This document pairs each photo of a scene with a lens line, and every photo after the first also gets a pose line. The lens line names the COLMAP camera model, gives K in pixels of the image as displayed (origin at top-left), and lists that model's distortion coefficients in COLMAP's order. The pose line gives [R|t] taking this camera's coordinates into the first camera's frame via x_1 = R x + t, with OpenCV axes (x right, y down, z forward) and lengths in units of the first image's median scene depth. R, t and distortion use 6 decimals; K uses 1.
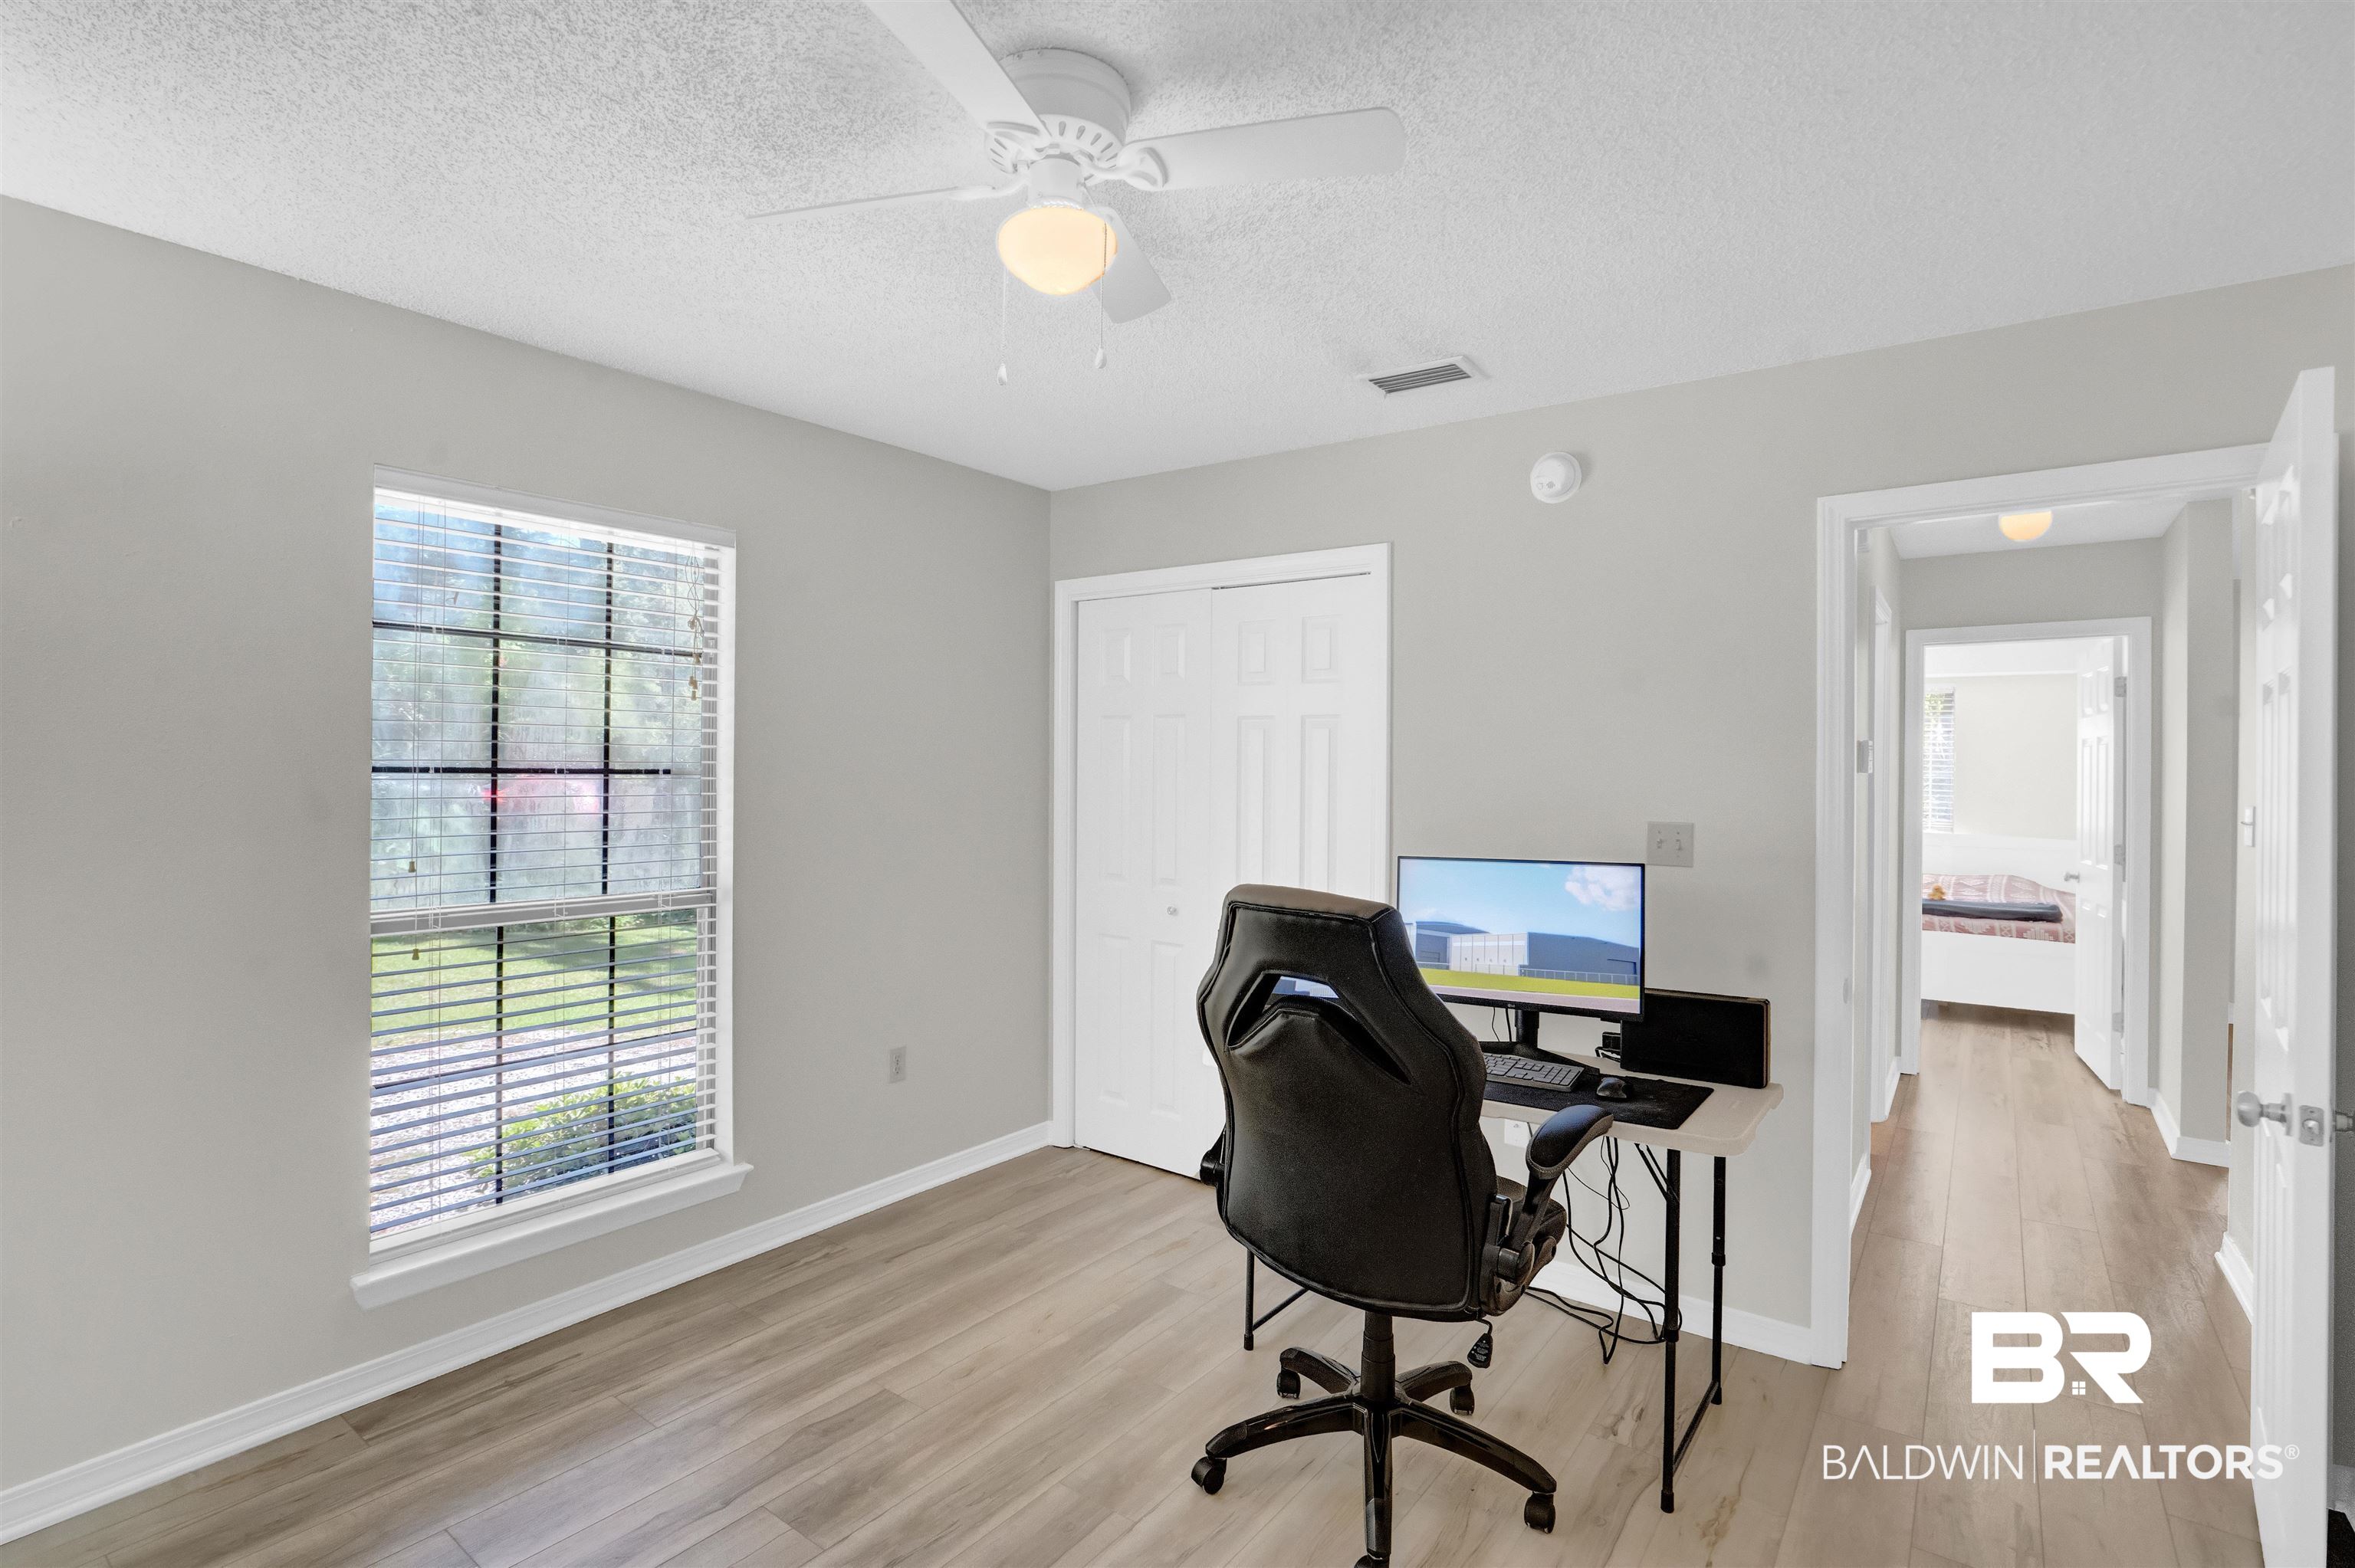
lens RADIAL K [[1159.7, 0, 1177.5], [0, 1159.7, 784.0], [0, 0, 1]] dist [-0.001350, 0.000116]
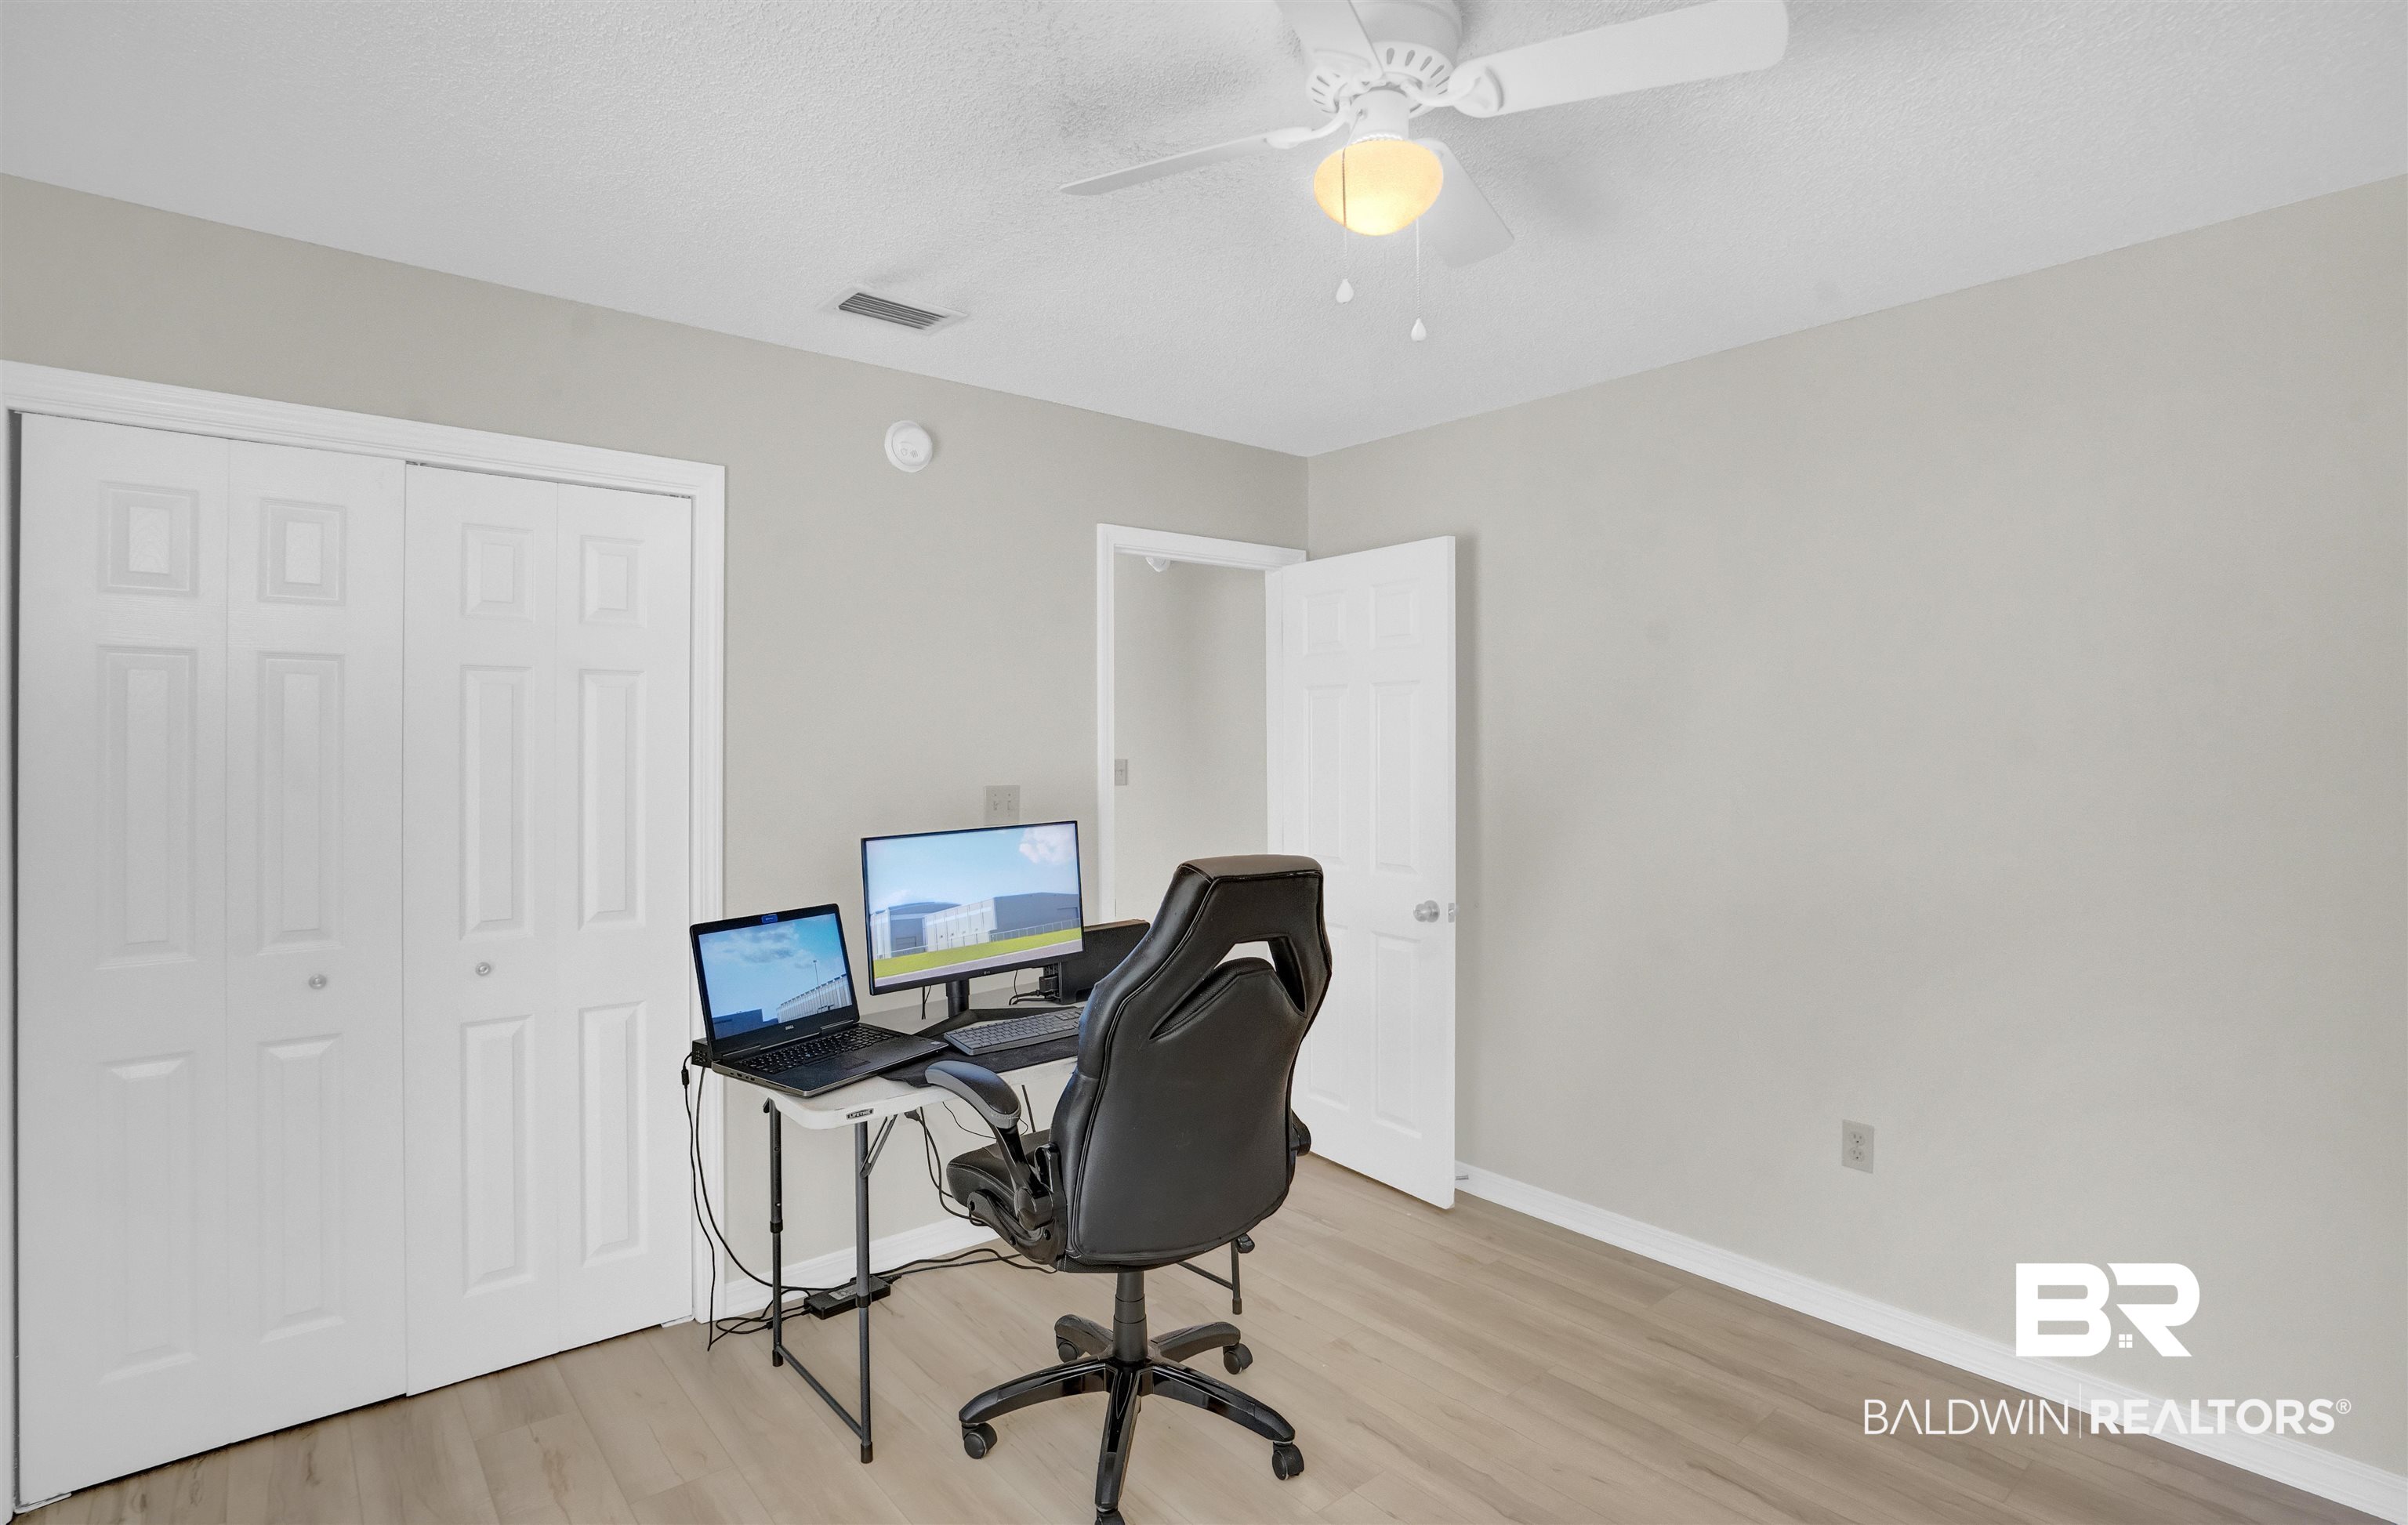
lens RADIAL K [[1202.3, 0, 1204.0], [0, 1202.3, 762.5], [0, 0, 1]] dist [0.000844, -0.000221]
pose [[0.249875, -0.024437, 0.967970, -0.645788], [0.028349, 0.999438, 0.017913, -0.004801], [-0.967863, 0.022965, 0.250428, 0.527845]]
